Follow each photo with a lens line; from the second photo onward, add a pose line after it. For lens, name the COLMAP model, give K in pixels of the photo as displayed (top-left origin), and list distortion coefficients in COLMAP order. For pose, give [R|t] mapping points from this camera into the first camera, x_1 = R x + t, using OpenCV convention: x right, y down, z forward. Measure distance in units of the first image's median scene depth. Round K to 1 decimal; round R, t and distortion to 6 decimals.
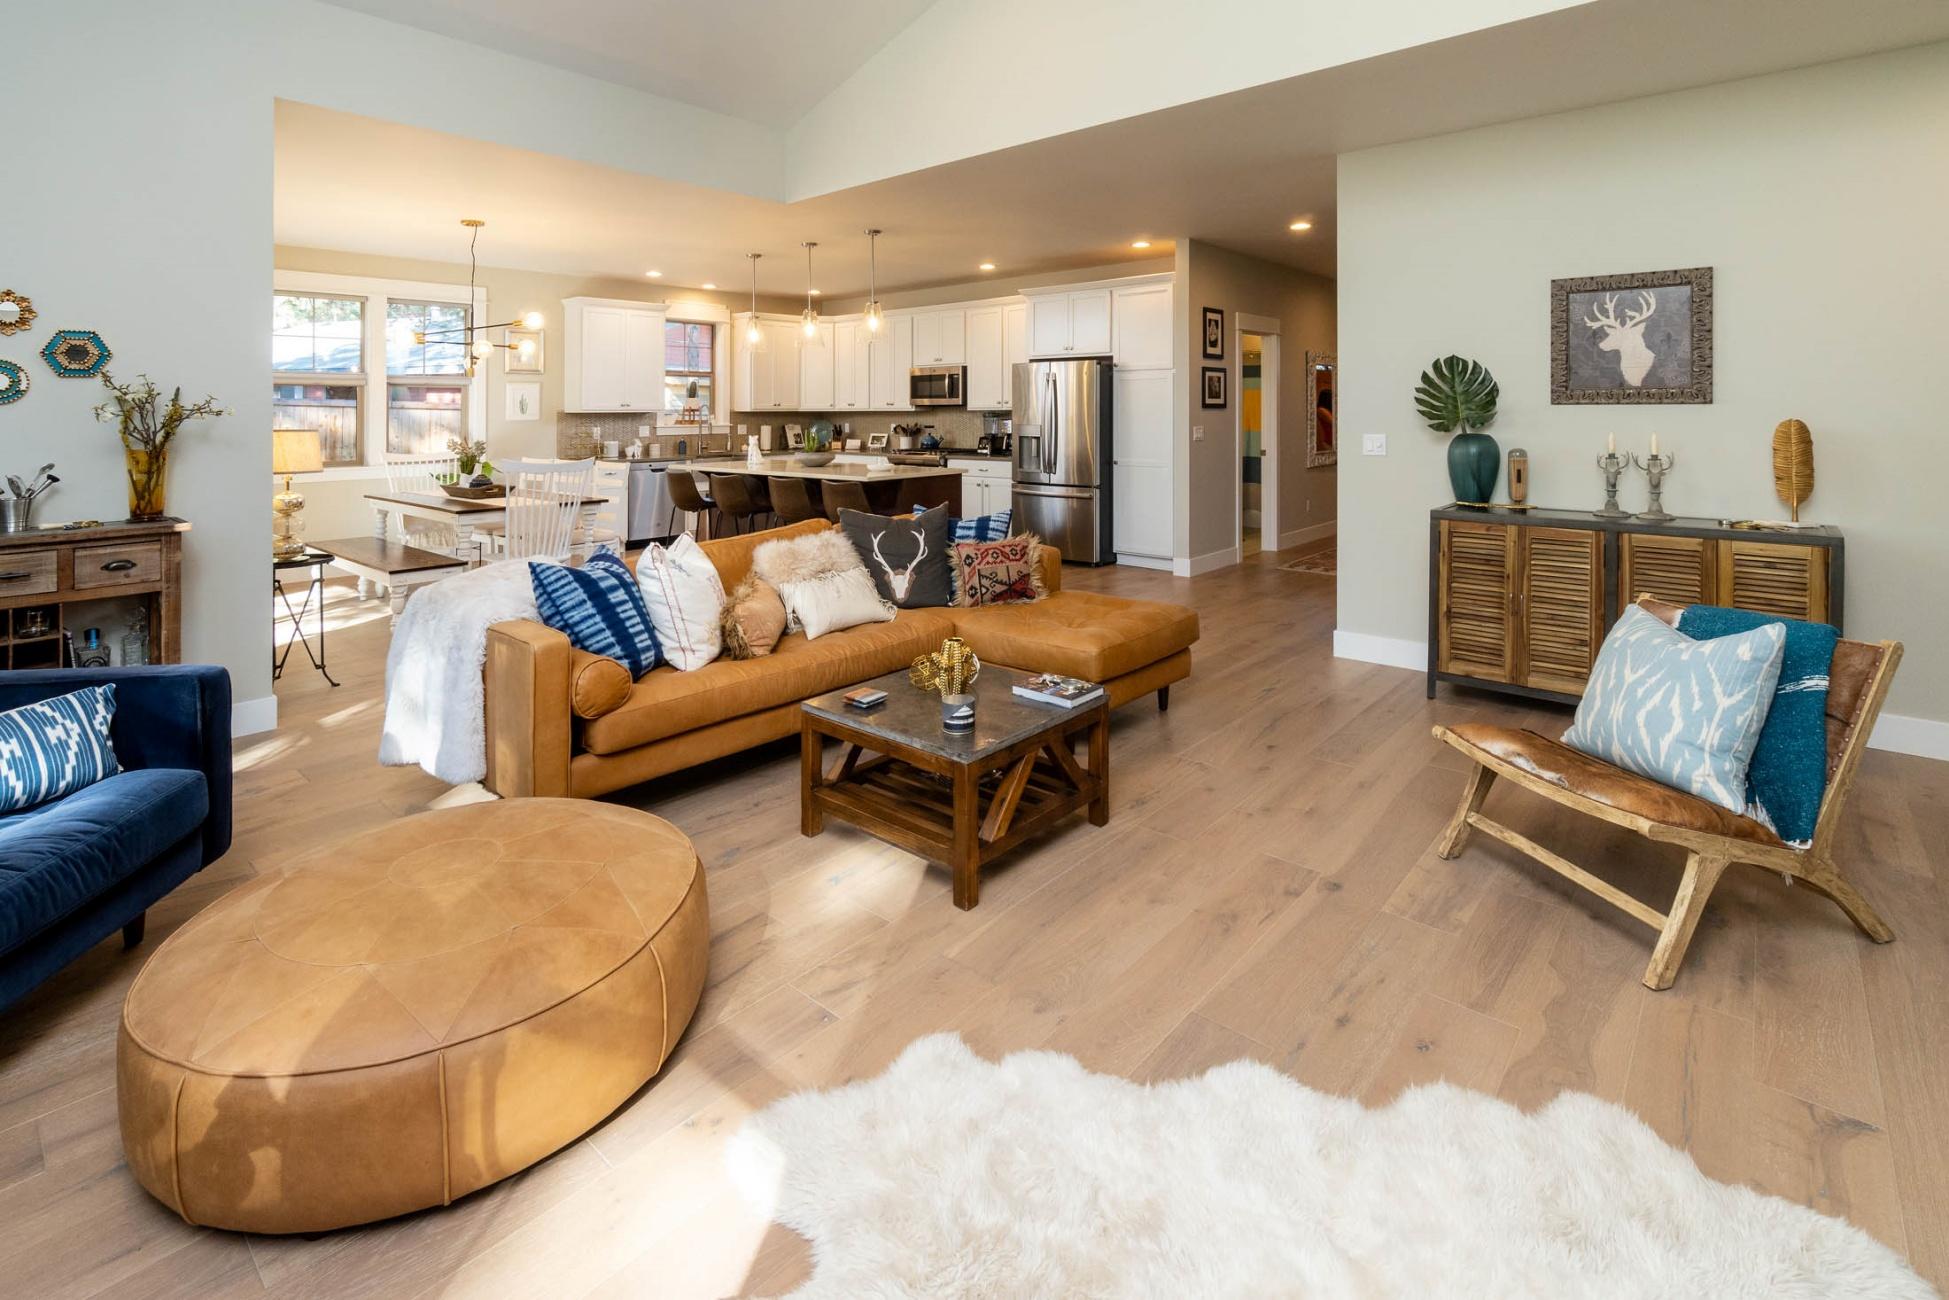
lens RADIAL K [[844.1, 0, 982.0], [0, 844.1, 598.3], [0, 0, 1]] dist [0.000549, 0.000004]
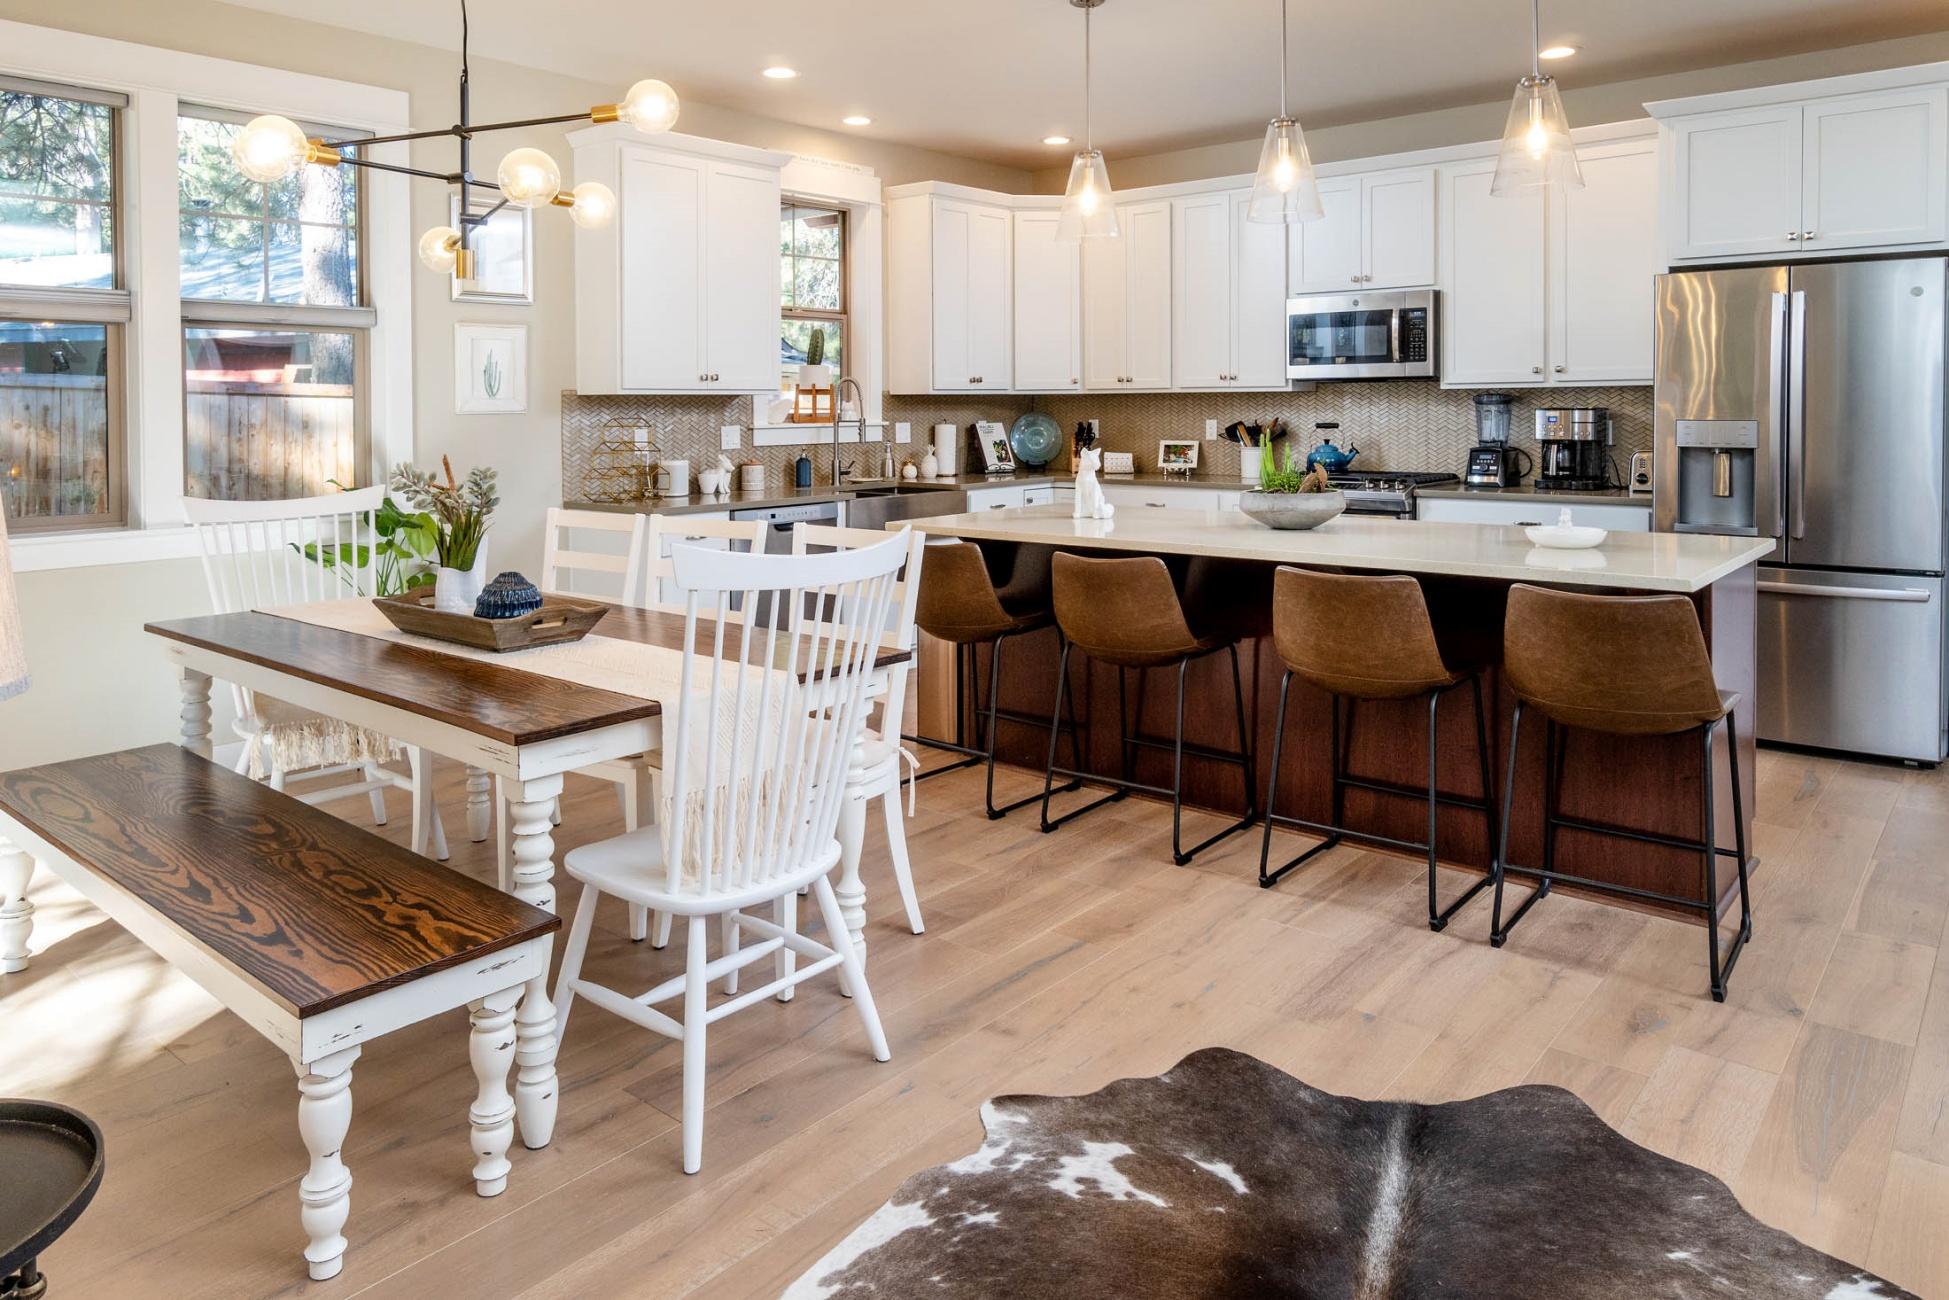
lens RADIAL K [[1283.0, 0, 974.5], [0, 1283.0, 650.0], [0, 0, 1]] dist [0.034694, -0.000701]
pose [[0.999893, 0.001436, -0.014542, -0.262061], [-0.001810, 0.999667, -0.025752, -0.067558], [0.014500, 0.025776, 0.999563, 0.322220]]
